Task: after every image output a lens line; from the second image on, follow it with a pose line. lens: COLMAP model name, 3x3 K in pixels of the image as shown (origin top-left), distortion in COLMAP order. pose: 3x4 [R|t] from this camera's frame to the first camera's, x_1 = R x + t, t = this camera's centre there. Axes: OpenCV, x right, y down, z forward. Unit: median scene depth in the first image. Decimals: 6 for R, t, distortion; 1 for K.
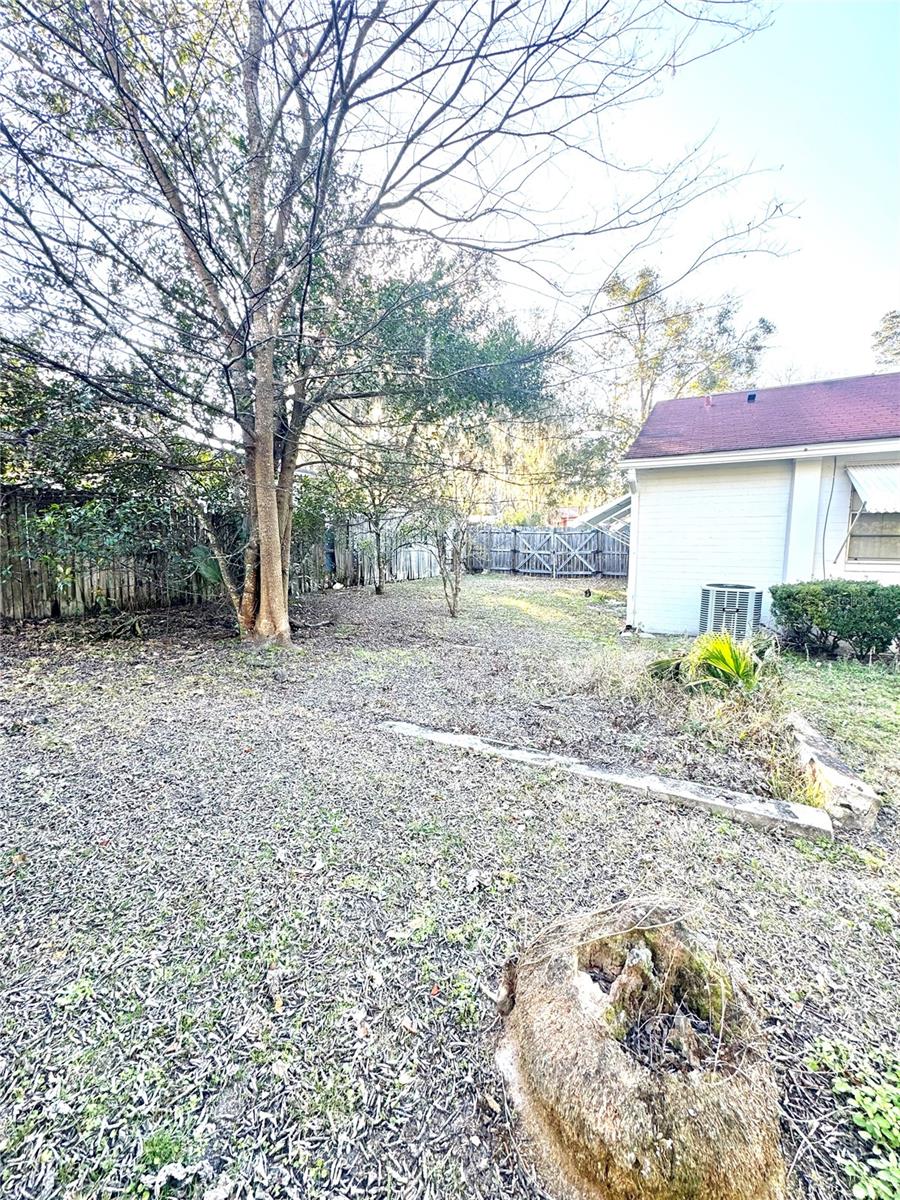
lens RADIAL K [[481.8, 0, 454.2], [0, 481.8, 603.1], [0, 0, 1]] dist [-0.000873, -0.000028]
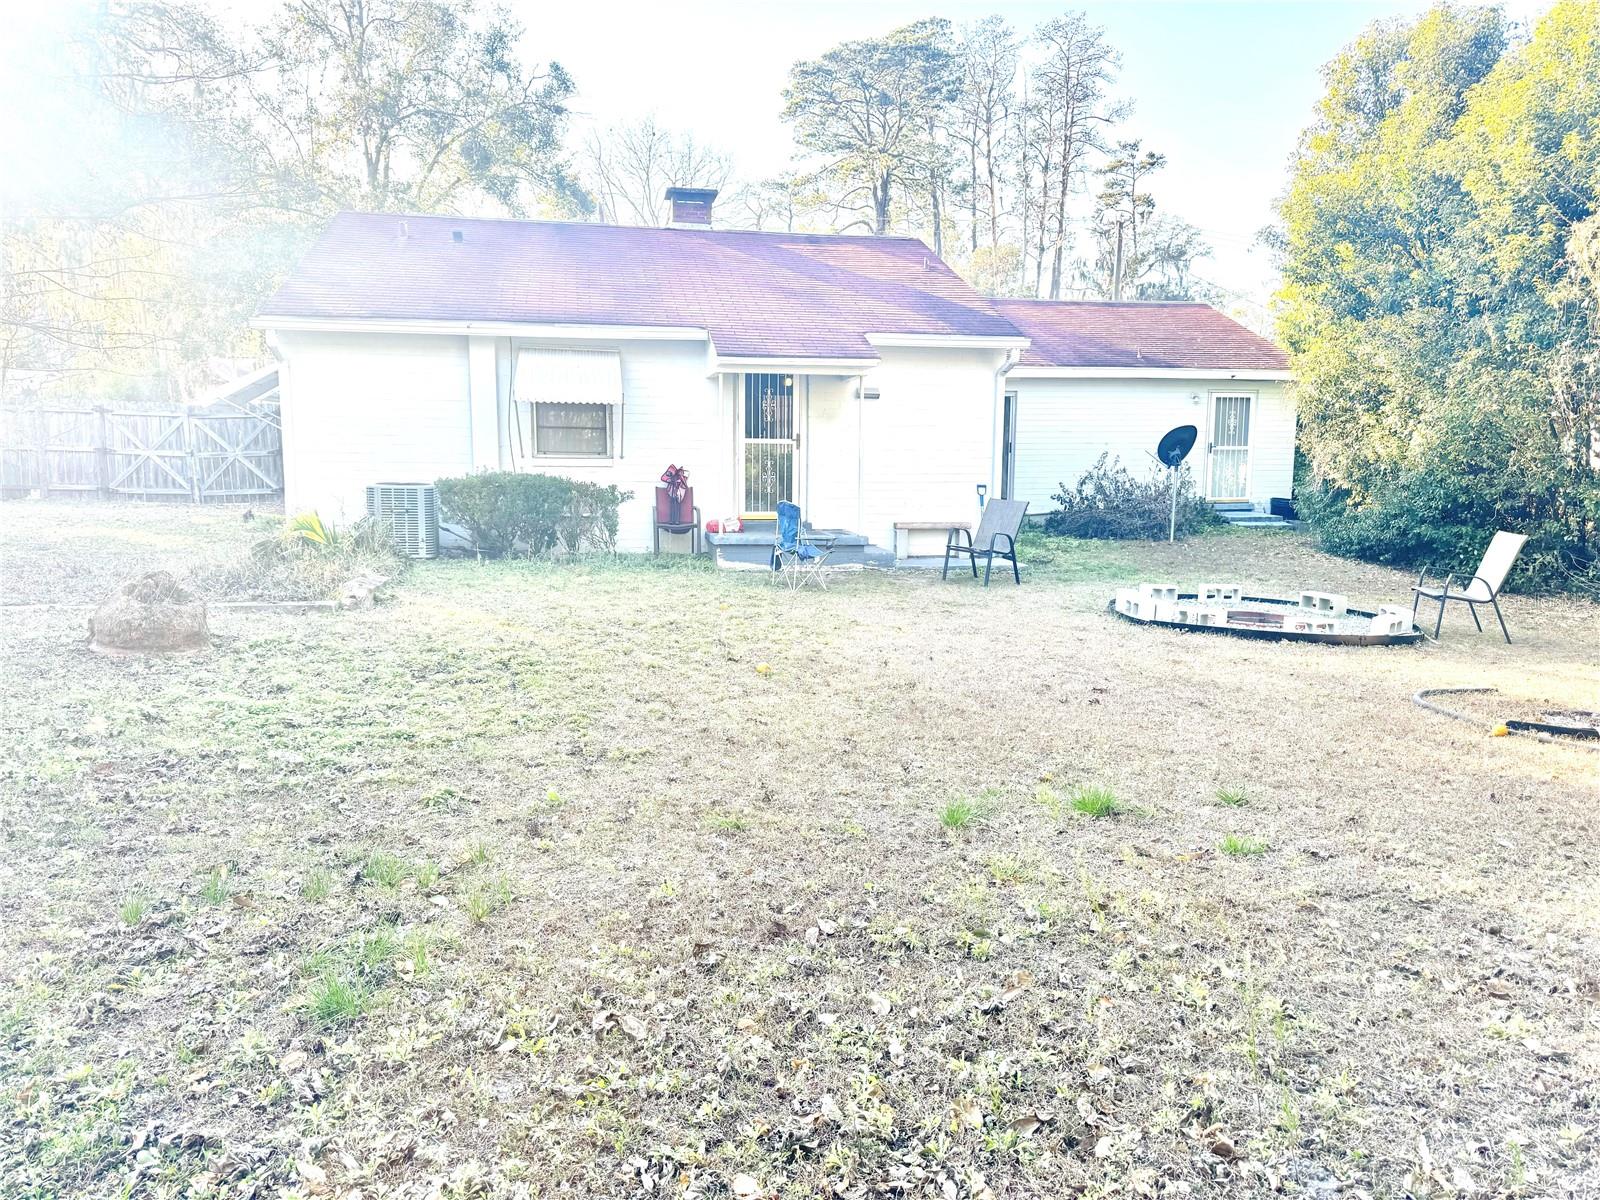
lens RADIAL K [[1124.4, 0, 807.1], [0, 1124.4, 589.7], [0, 0, 1]] dist [0.039279, -0.065274]
pose [[0.784039, -0.073926, 0.616293, -0.034962], [0.071758, 0.997020, 0.028305, 0.053435], [-0.616549, 0.022032, 0.787008, -0.360552]]
